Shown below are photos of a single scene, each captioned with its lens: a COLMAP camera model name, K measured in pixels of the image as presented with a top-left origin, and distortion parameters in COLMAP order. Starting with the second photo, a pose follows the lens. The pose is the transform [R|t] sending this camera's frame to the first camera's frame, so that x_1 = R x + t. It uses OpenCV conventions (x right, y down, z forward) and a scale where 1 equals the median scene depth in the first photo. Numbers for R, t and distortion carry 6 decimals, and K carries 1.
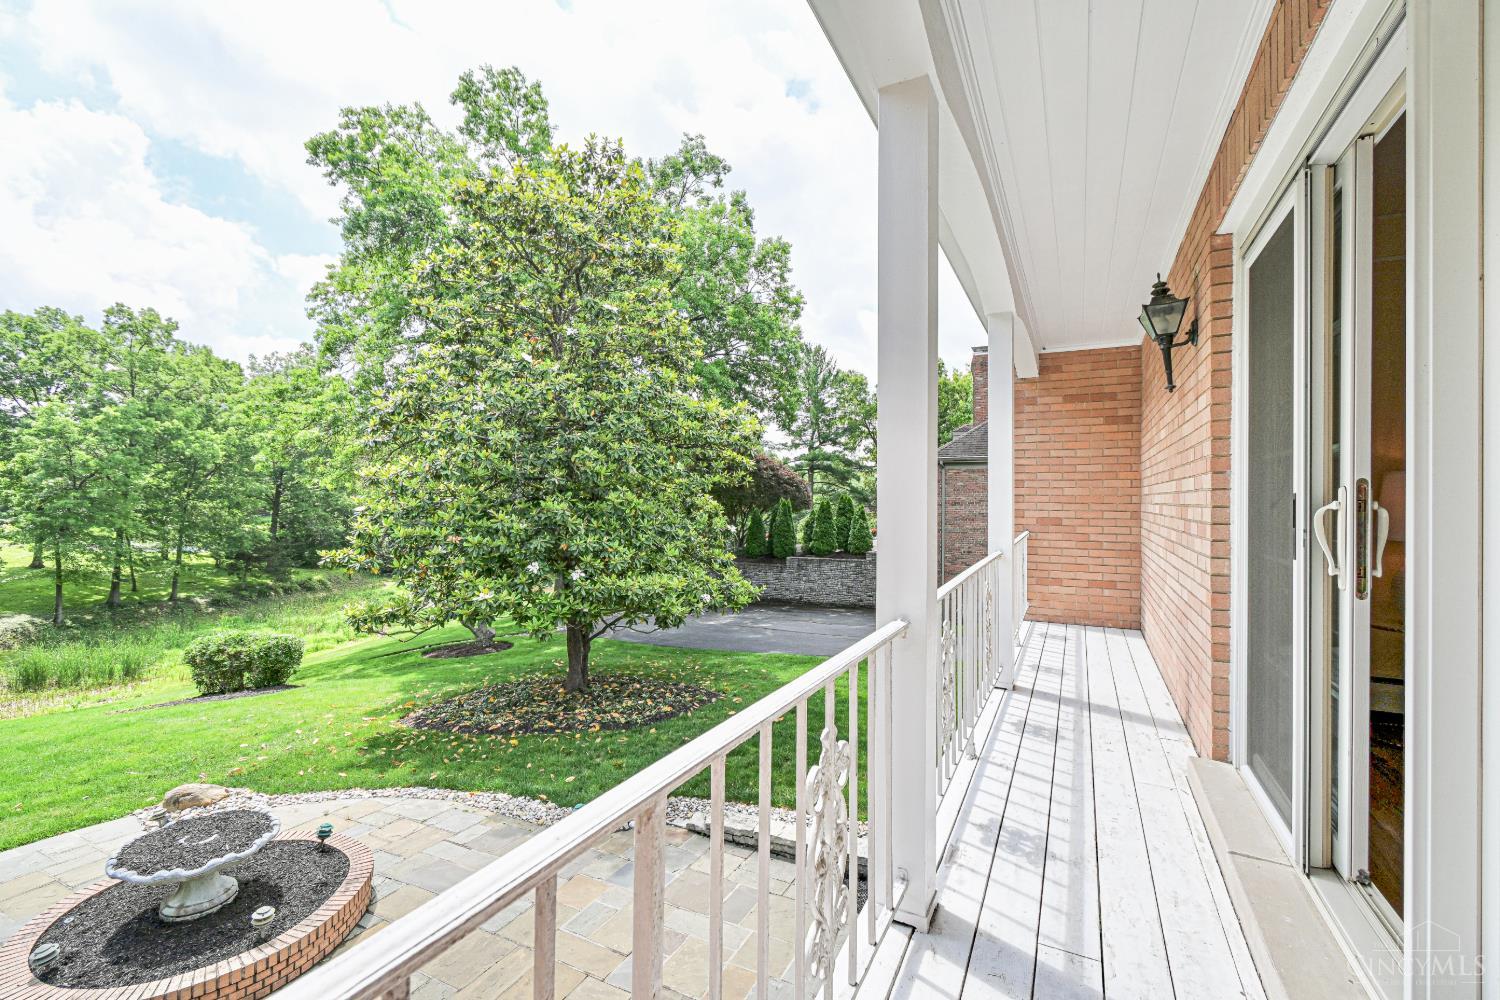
lens RADIAL K [[665.4, 0, 749.2], [0, 665.4, 499.1], [0, 0, 1]] dist [-0.004484, -0.000952]
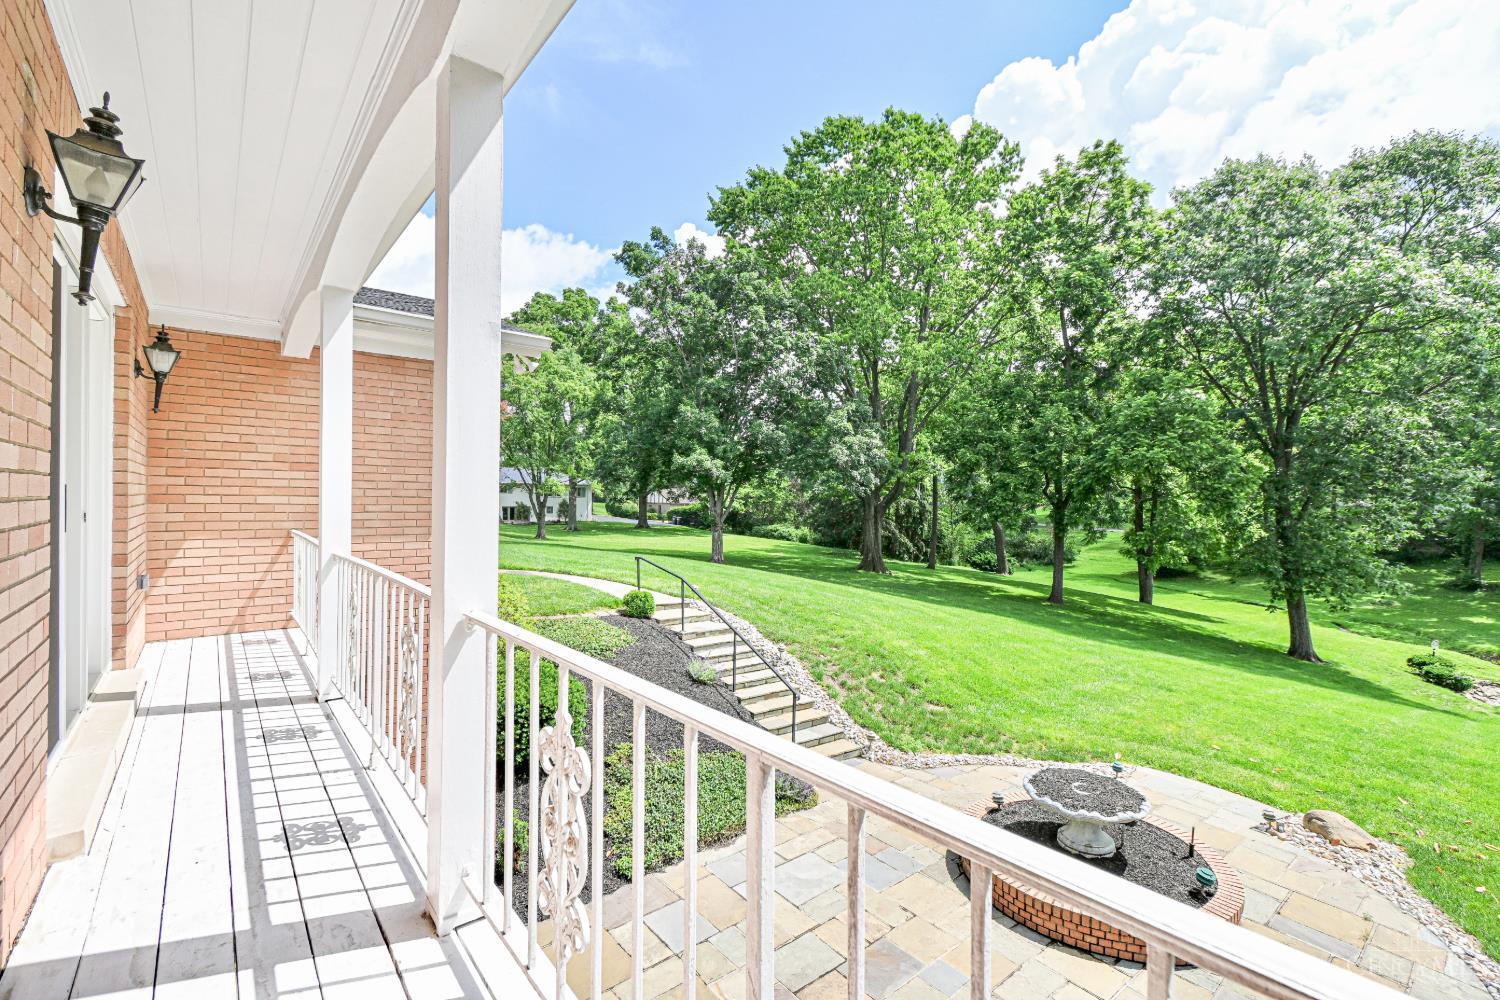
lens RADIAL K [[665.4, 0, 749.3], [0, 665.4, 496.9], [0, 0, 1]] dist [-0.004484, -0.000952]
pose [[-0.415550, -0.006375, -0.909548, 0.868484], [-0.008877, 0.999956, -0.002953, 0.002485], [0.909527, 0.006847, -0.415588, 1.676417]]
